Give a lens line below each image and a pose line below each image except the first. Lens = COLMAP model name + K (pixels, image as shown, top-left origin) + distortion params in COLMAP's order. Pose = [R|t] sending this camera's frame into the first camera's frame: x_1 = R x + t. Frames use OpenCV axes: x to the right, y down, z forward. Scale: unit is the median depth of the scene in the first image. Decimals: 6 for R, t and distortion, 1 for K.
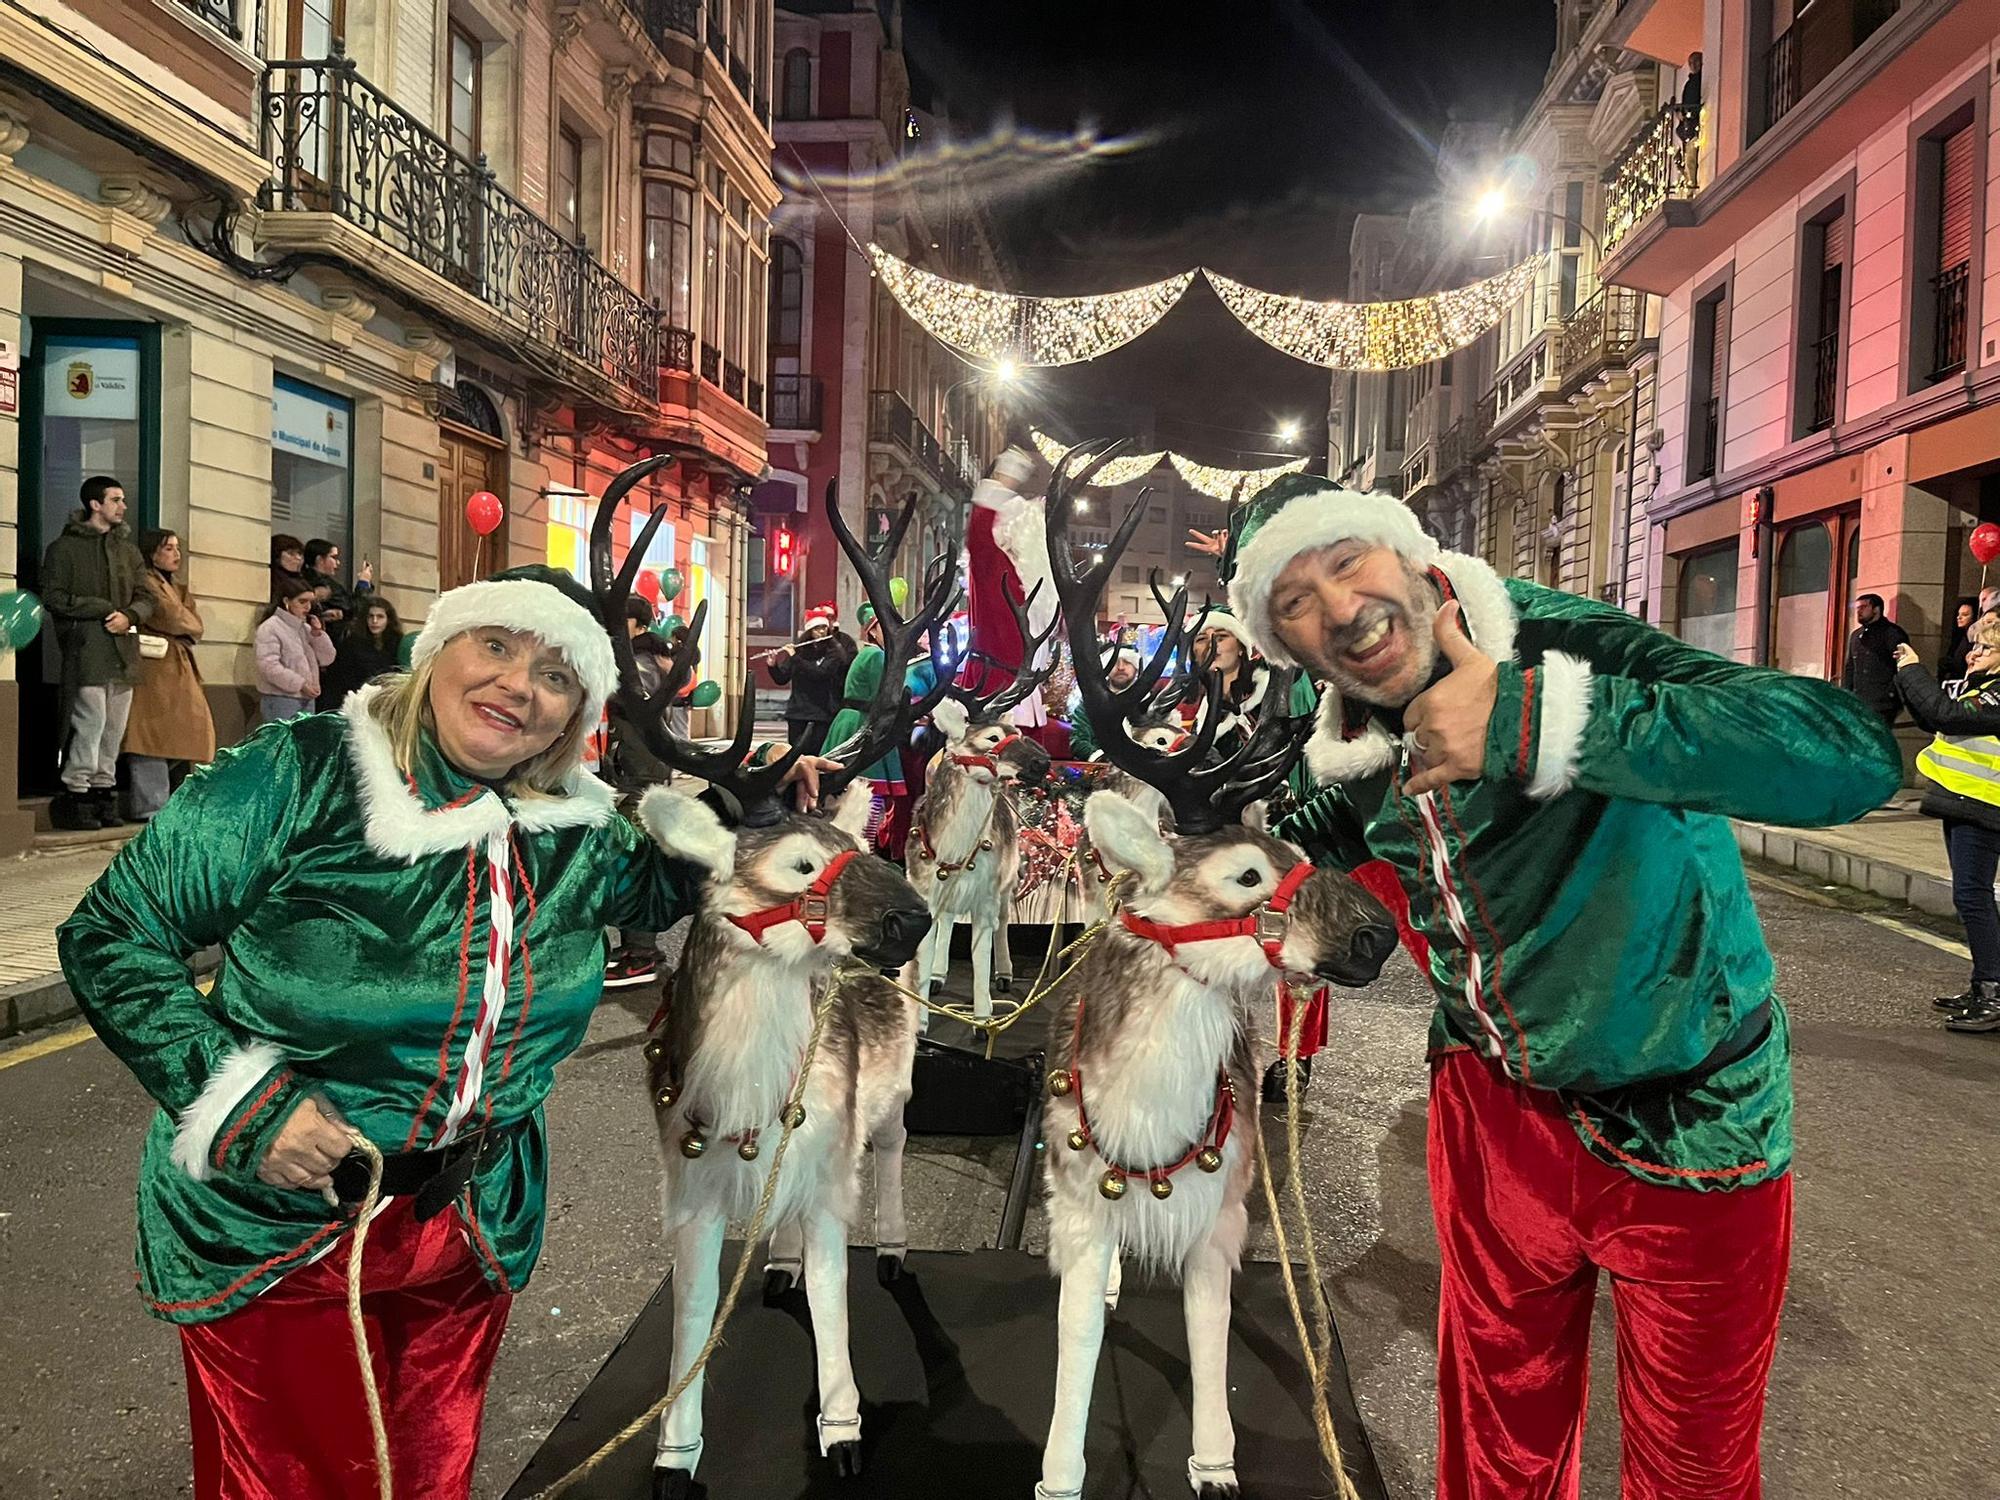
lens RADIAL K [[1498.2, 0, 1020.1], [0, 1498.2, 756.0], [0, 0, 1]] dist [0.039876, -0.047181]
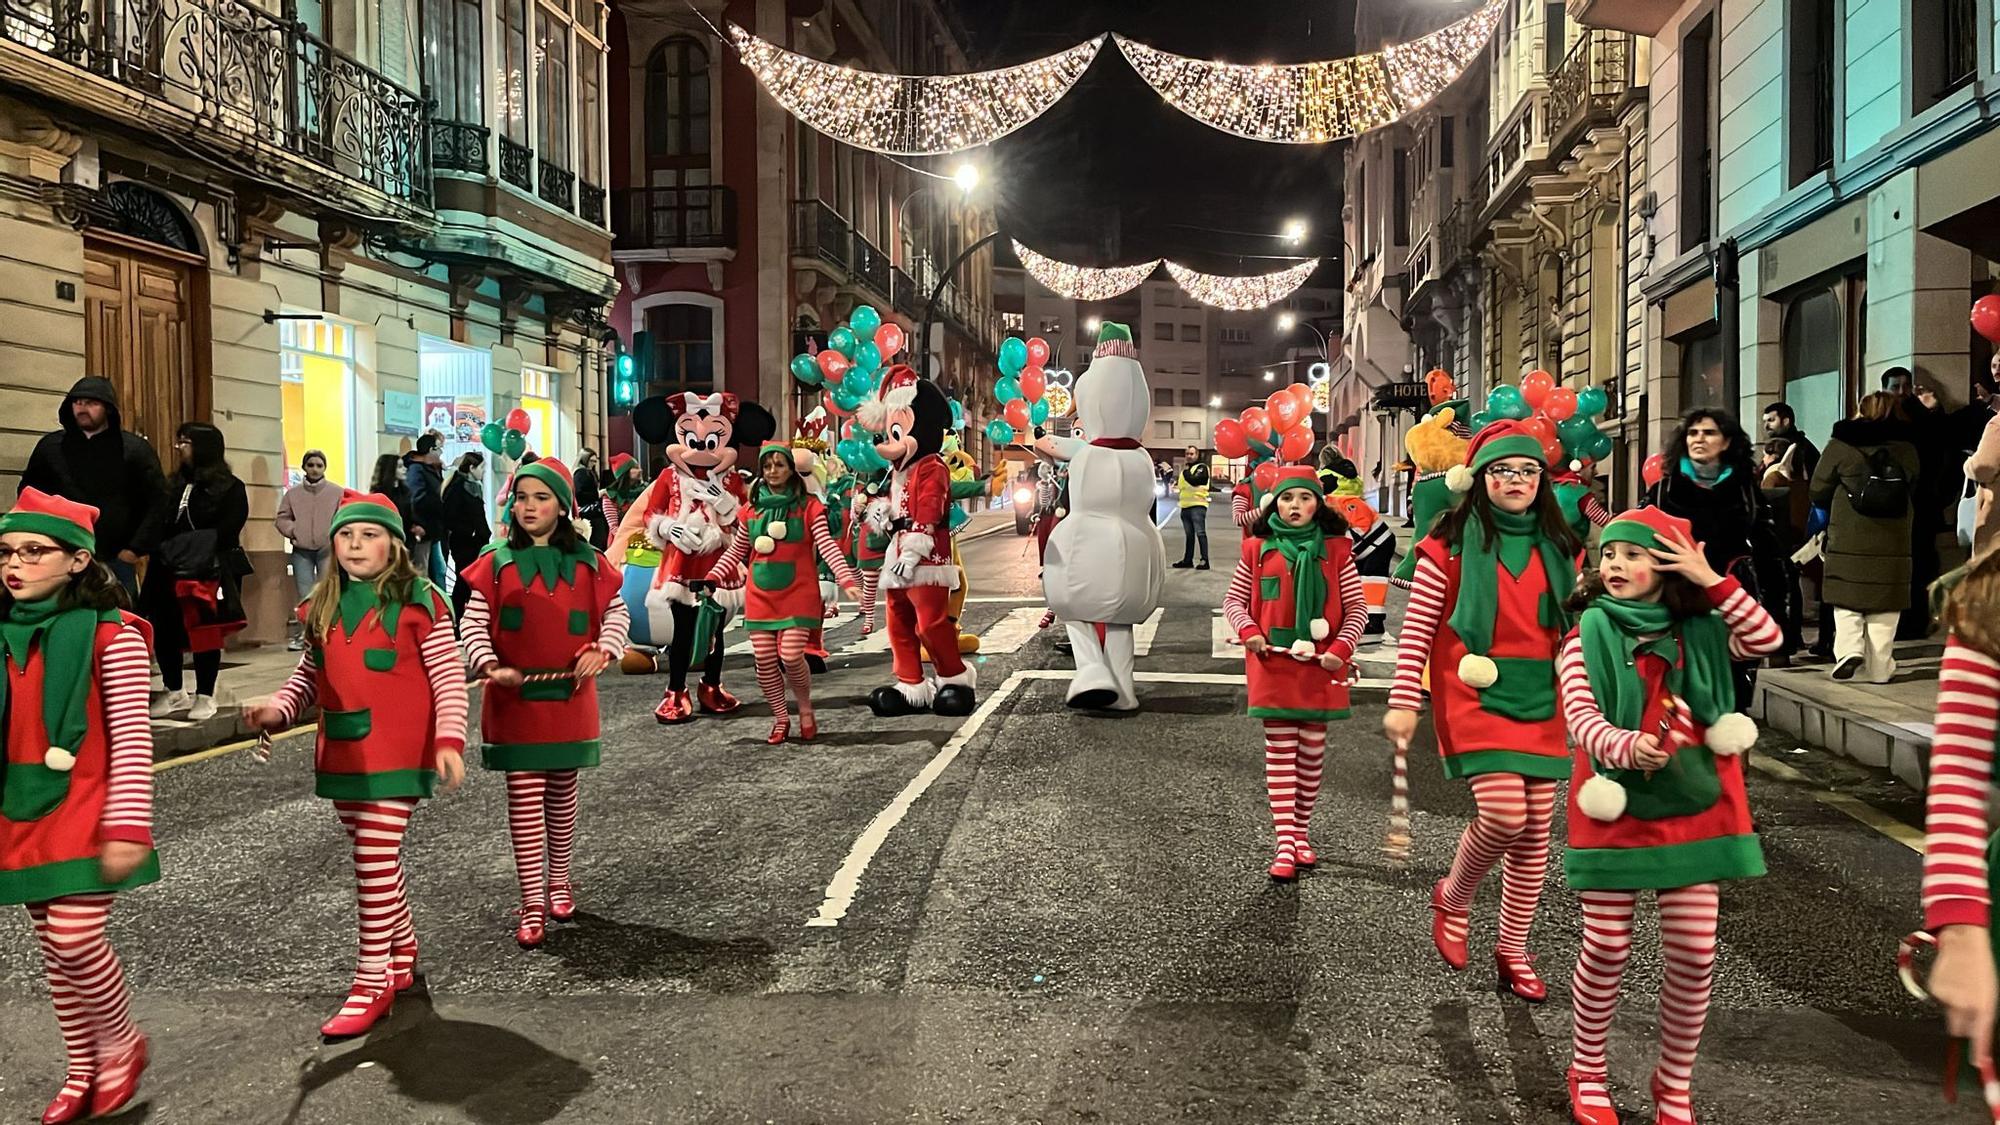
lens RADIAL K [[1569.1, 0, 999.6], [0, 1569.1, 574.6], [0, 0, 1]] dist [0.042238, -0.050373]
pose [[0.998272, -0.036413, -0.046131, 0.089477], [0.035824, 0.999266, -0.013534, -0.002518], [0.046590, 0.011858, 0.998844, 0.095062]]
